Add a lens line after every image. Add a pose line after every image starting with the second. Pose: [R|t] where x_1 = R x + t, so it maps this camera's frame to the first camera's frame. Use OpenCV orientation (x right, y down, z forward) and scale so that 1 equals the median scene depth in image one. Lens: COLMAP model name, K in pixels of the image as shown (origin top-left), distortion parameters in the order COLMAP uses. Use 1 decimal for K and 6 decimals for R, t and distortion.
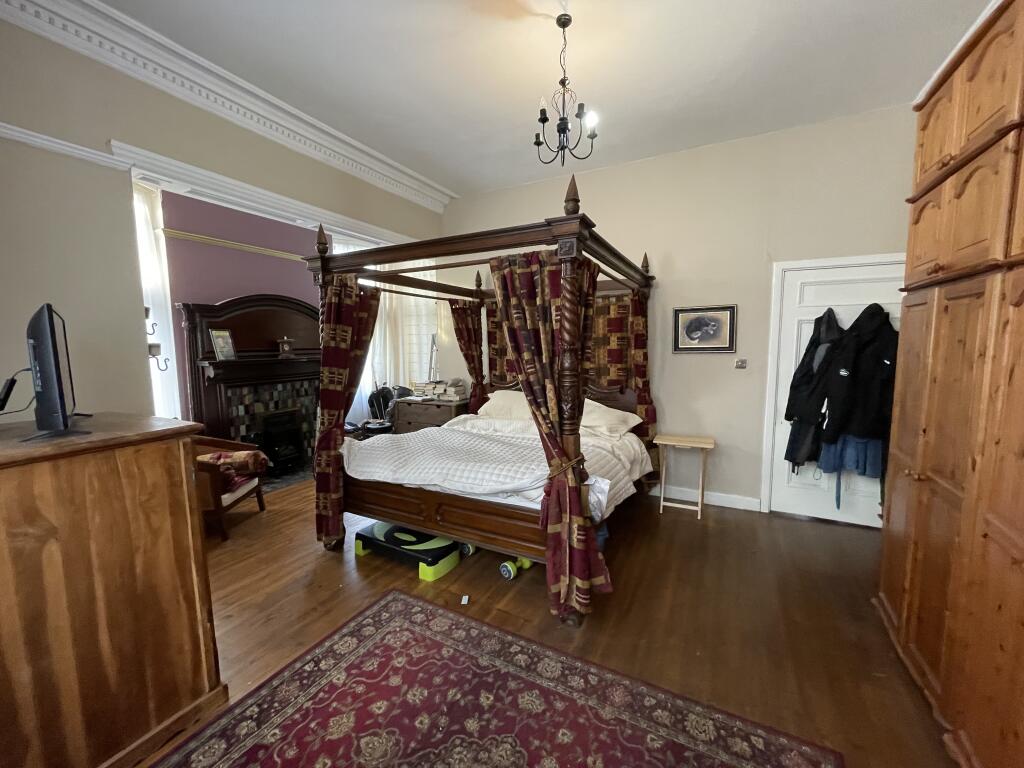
lens RADIAL K [[411.5, 0, 511.4], [0, 411.5, 382.3], [0, 0, 1]] dist [-0.004502, 0.000123]
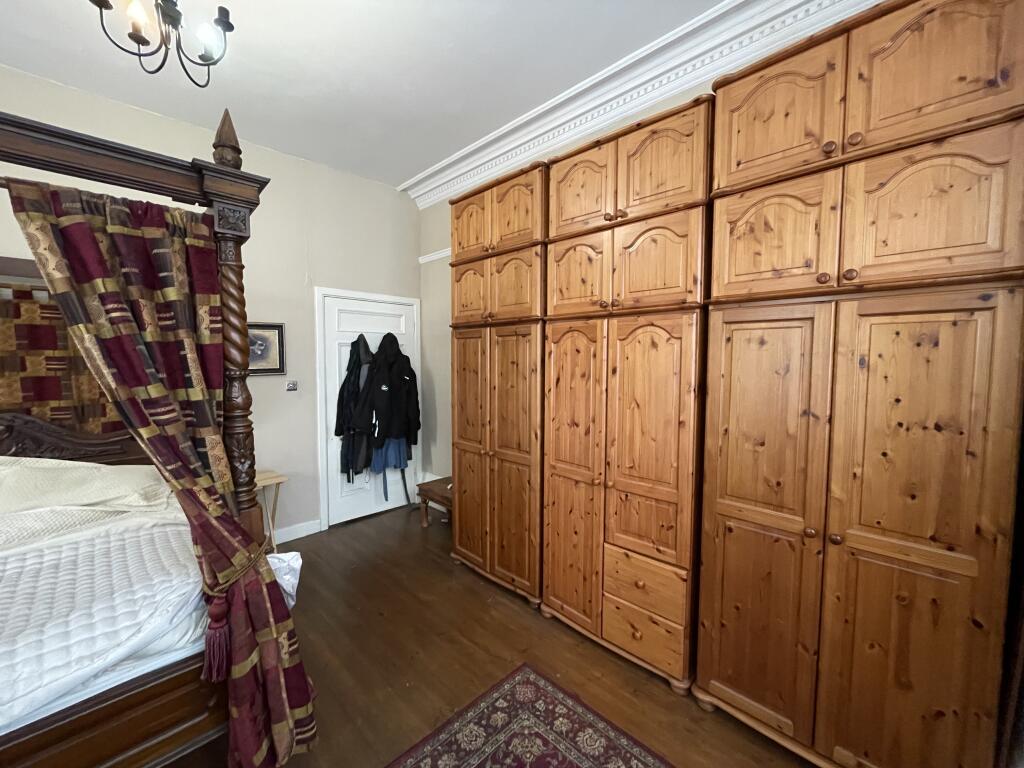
lens RADIAL K [[411.5, 0, 508.0], [0, 411.5, 382.4], [0, 0, 1]] dist [-0.004502, 0.000123]
pose [[0.302269, -0.047235, 0.952052, -0.232033], [0.093842, 0.995394, 0.019592, -0.028886], [-0.948592, 0.083421, 0.305309, 0.270104]]
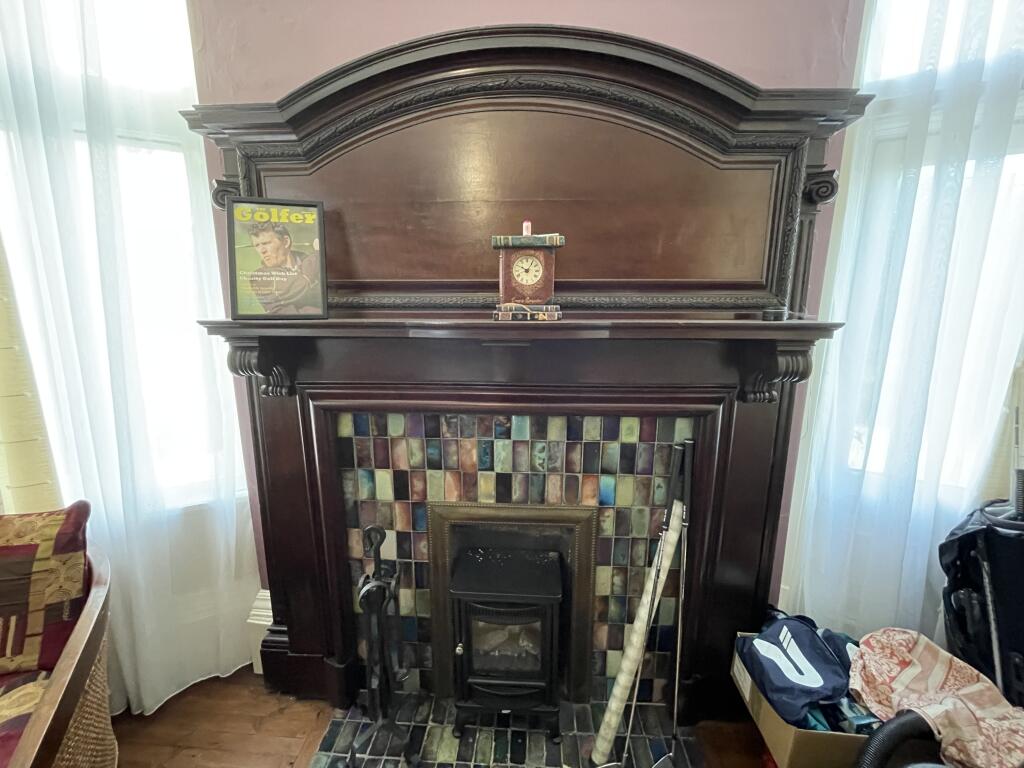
lens RADIAL K [[411.5, 0, 512.1], [0, 411.5, 379.7], [0, 0, 1]] dist [-0.004502, 0.000123]
pose [[0.419313, 0.175341, -0.890748, -0.280696], [-0.099679, 0.984131, 0.146800, -0.049390], [0.902353, 0.027233, 0.430137, 0.744857]]
